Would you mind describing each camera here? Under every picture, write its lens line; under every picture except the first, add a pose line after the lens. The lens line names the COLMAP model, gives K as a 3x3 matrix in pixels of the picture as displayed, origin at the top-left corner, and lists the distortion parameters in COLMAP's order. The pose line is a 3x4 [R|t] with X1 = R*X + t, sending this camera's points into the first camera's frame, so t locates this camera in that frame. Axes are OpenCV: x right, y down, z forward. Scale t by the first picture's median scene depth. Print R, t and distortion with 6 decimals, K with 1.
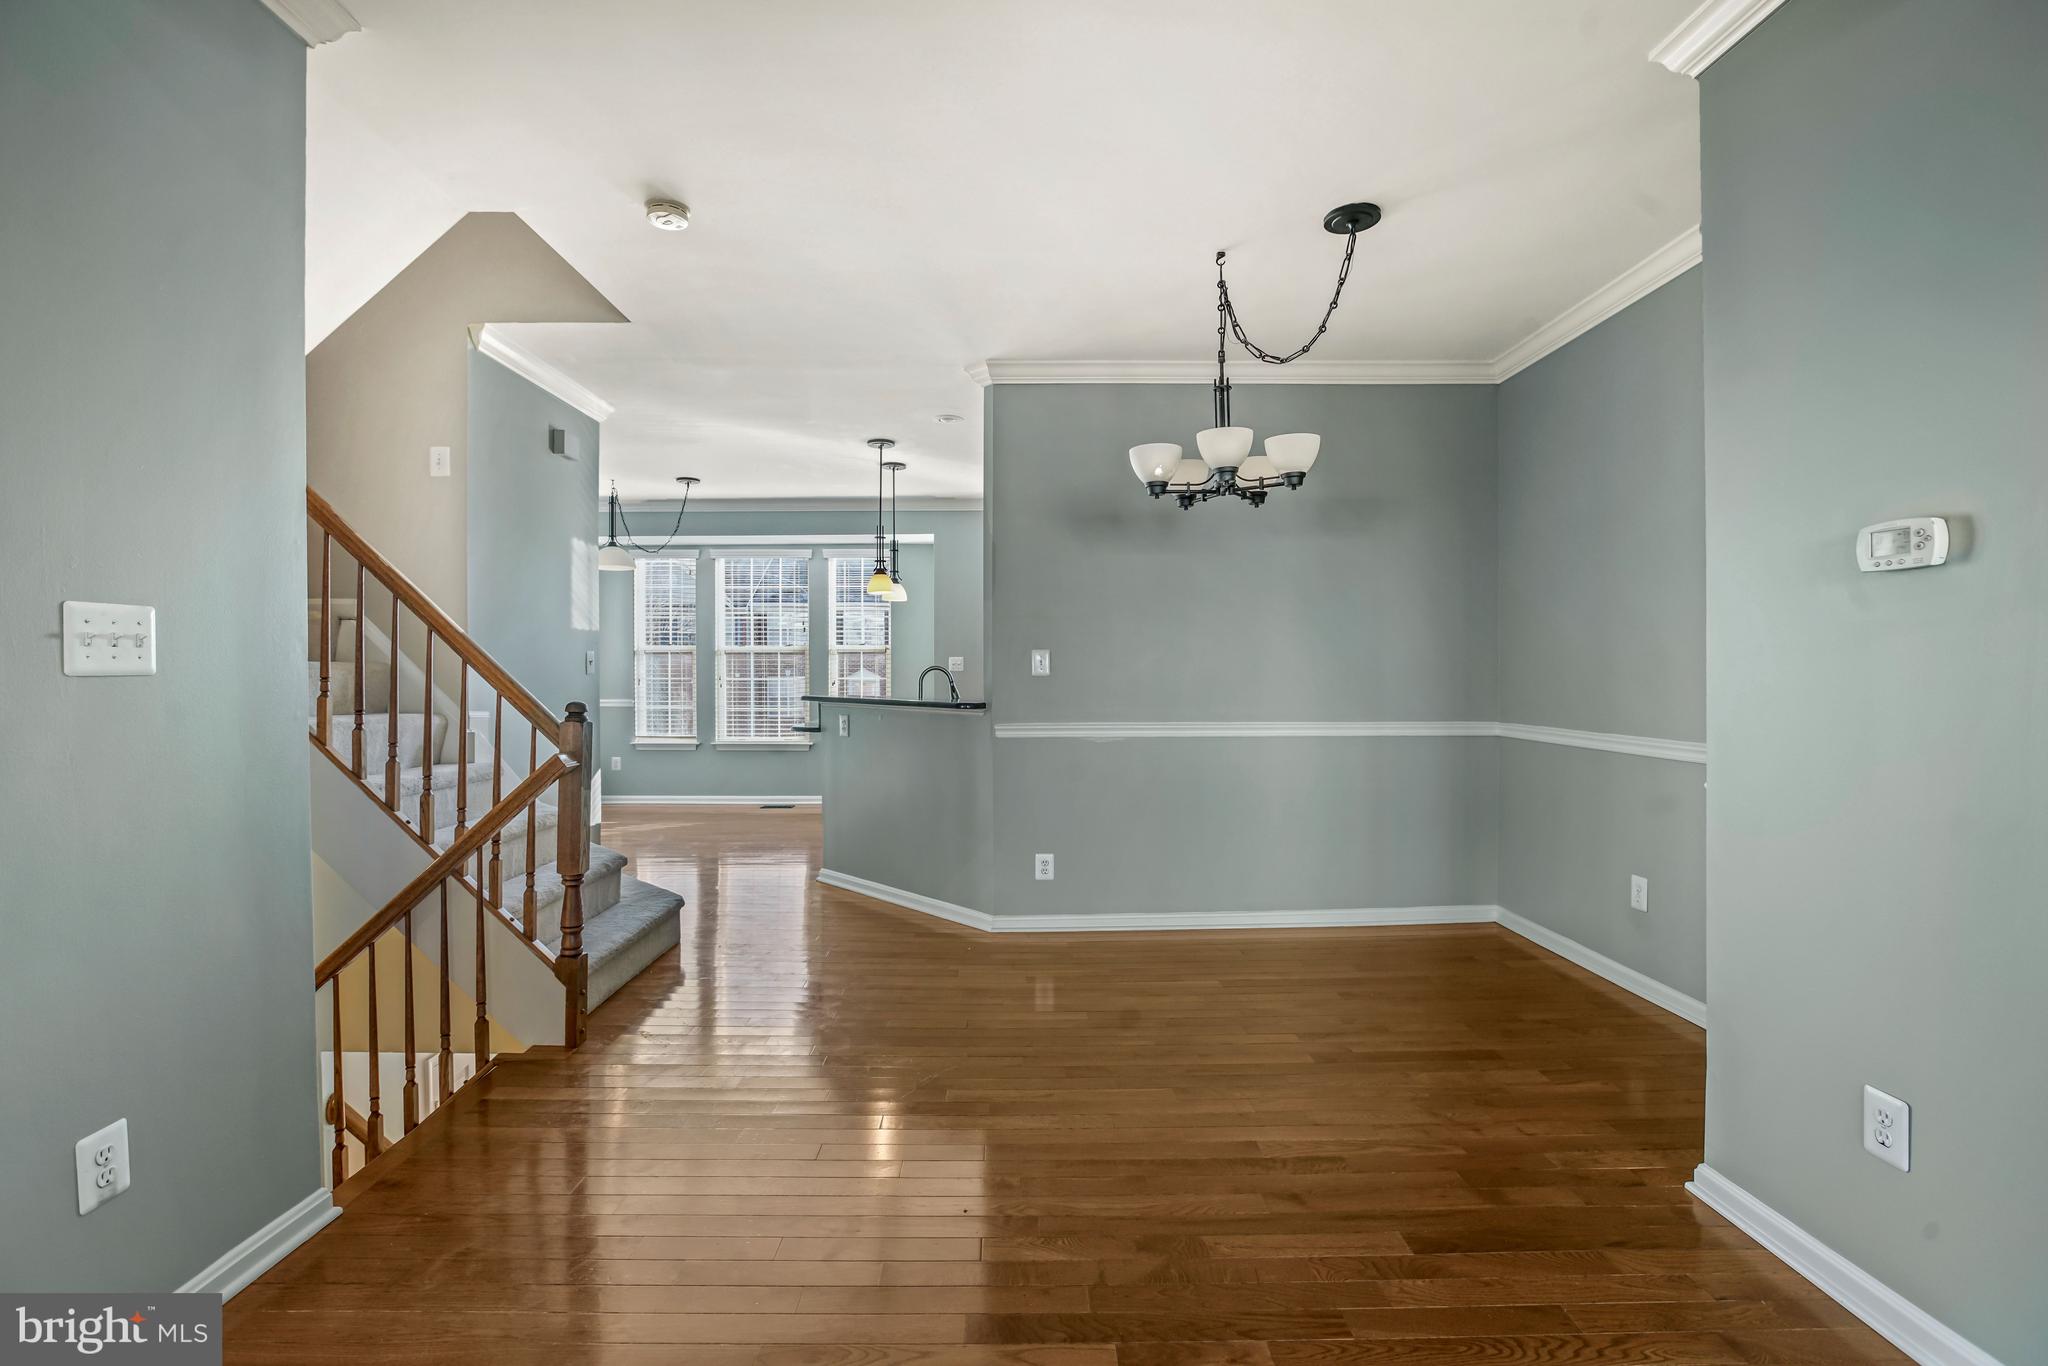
lens RADIAL K [[930.0, 0, 1019.7], [0, 930.0, 682.3], [0, 0, 1]] dist [-0.023601, 0.002618]
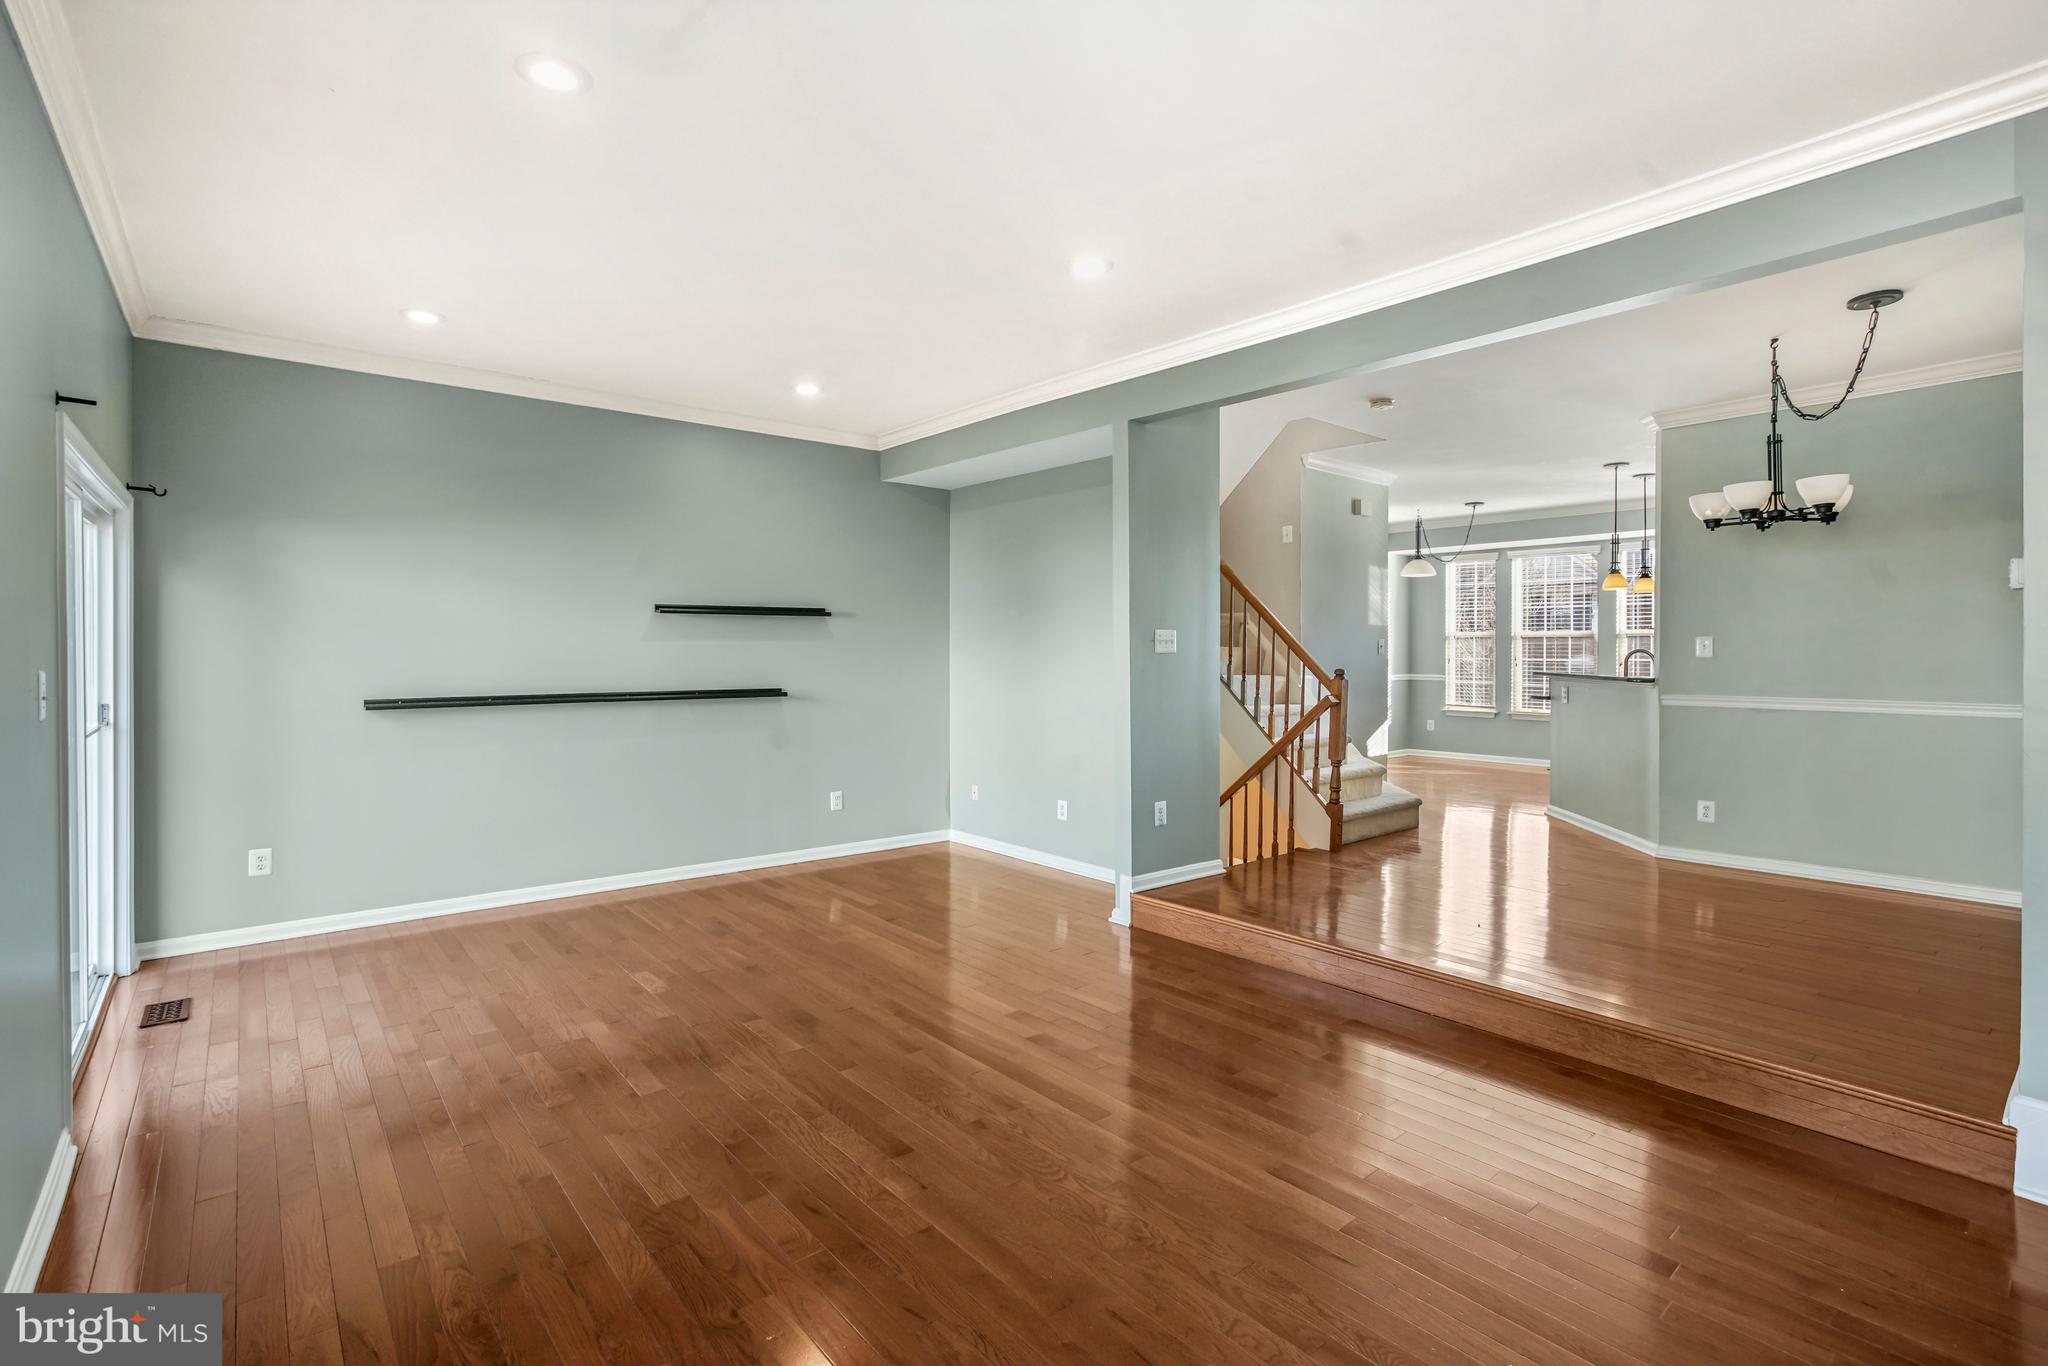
lens RADIAL K [[930.0, 0, 1021.1], [0, 930.0, 664.1], [0, 0, 1]] dist [-0.023601, 0.002618]
pose [[0.631166, 0.010494, -0.775577, 0.558071], [-0.010936, 0.999929, 0.004630, 0.009654], [0.775570, 0.005560, 0.631237, -0.671983]]
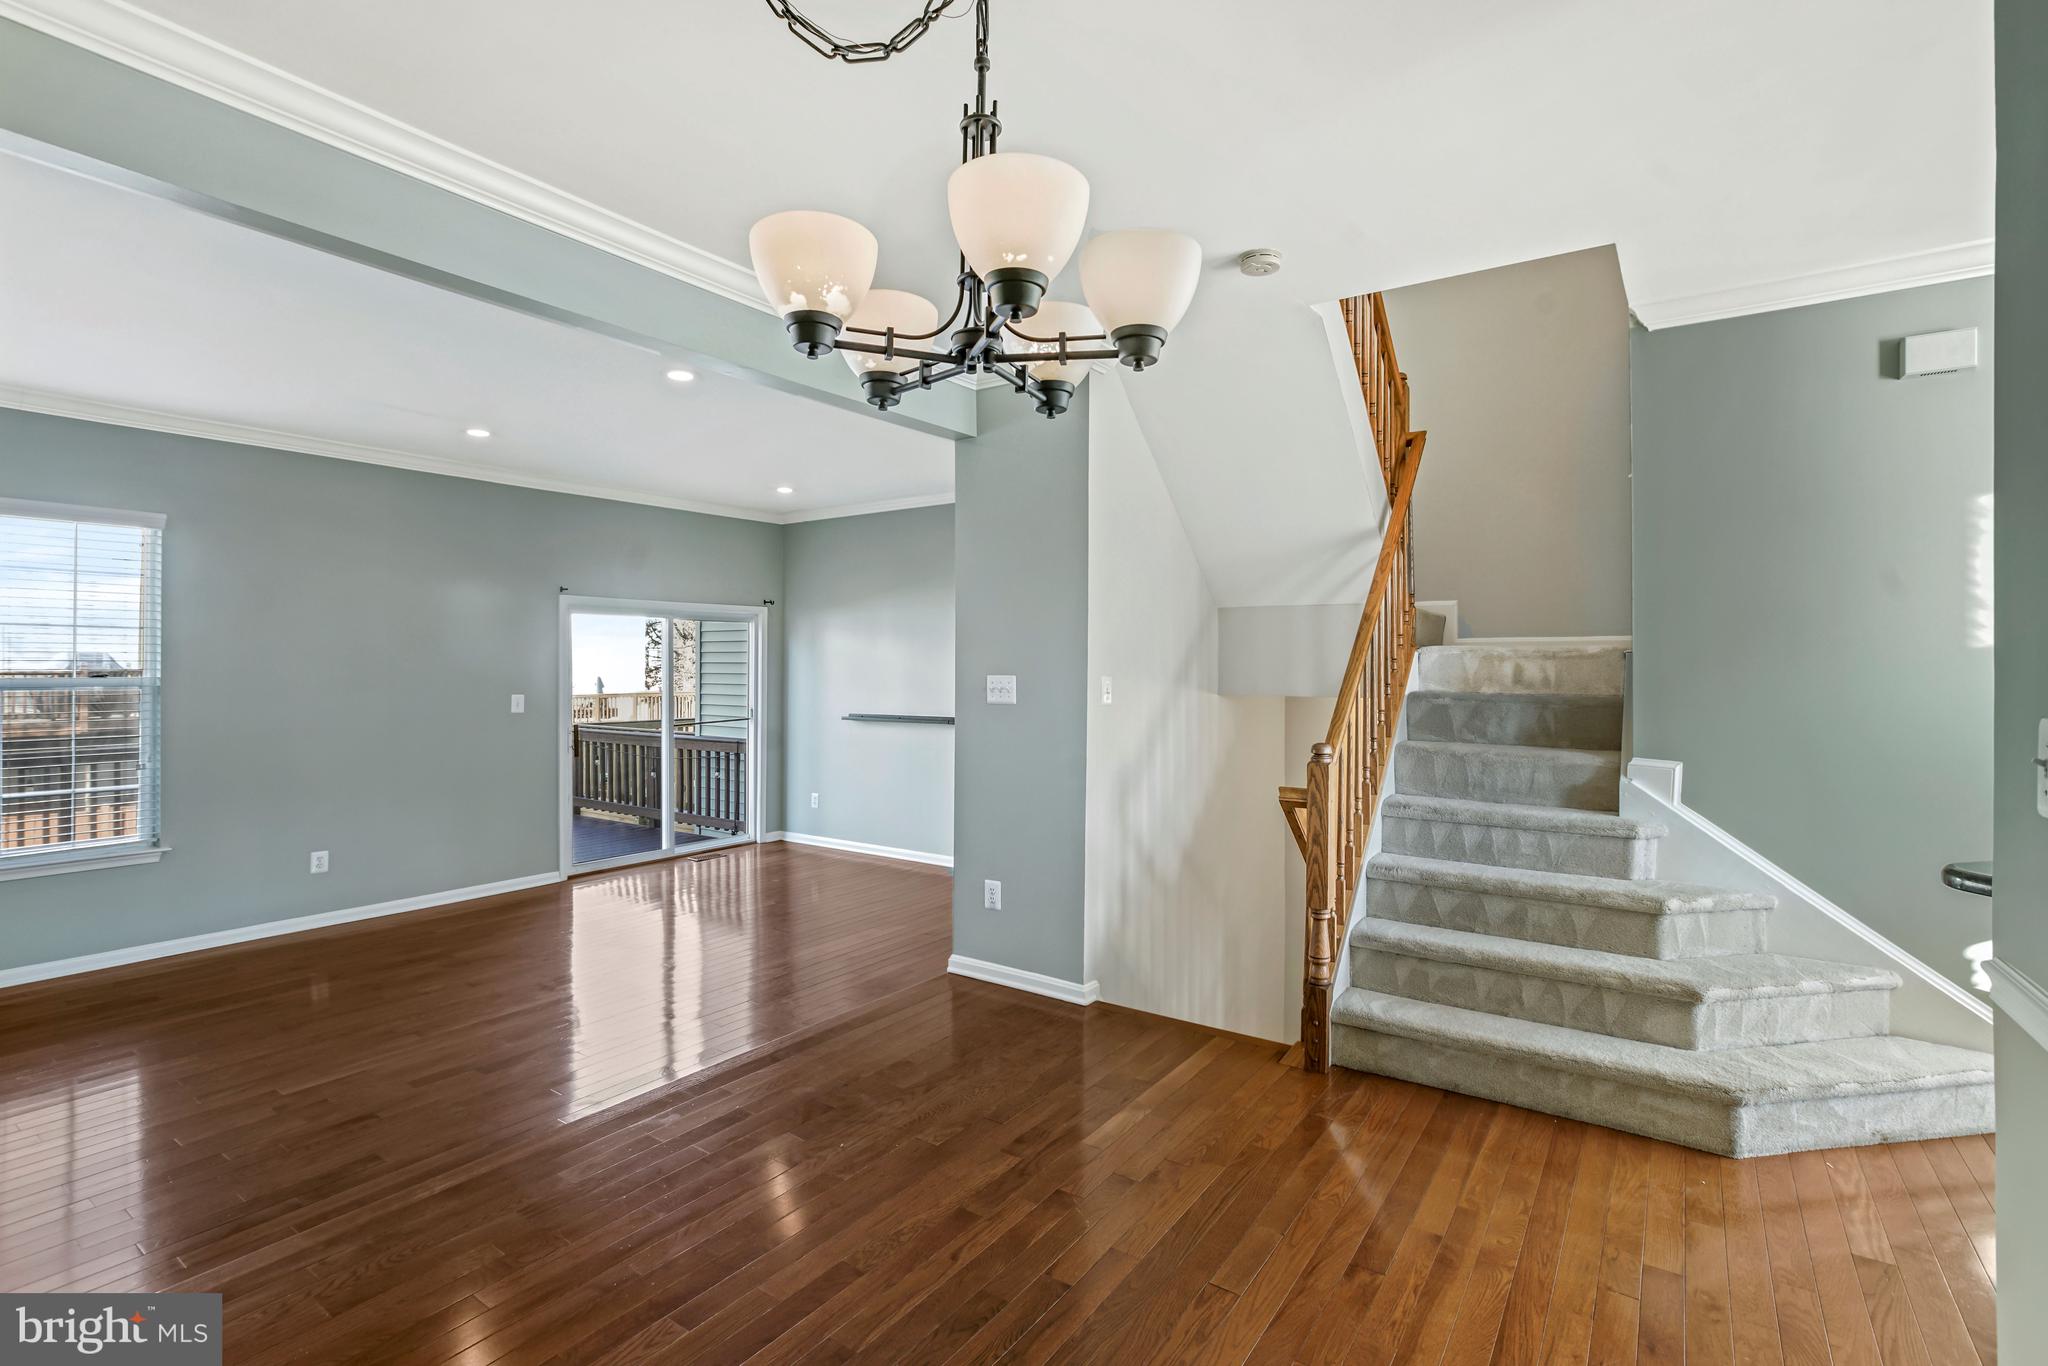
lens RADIAL K [[930.0, 0, 1004.9], [0, 930.0, 663.8], [0, 0, 1]] dist [-0.023601, 0.002618]
pose [[-0.566670, -0.001402, -0.823944, 0.566528], [-0.010554, 0.999929, 0.005558, -0.067770], [0.823878, 0.011845, -0.566644, 1.250754]]
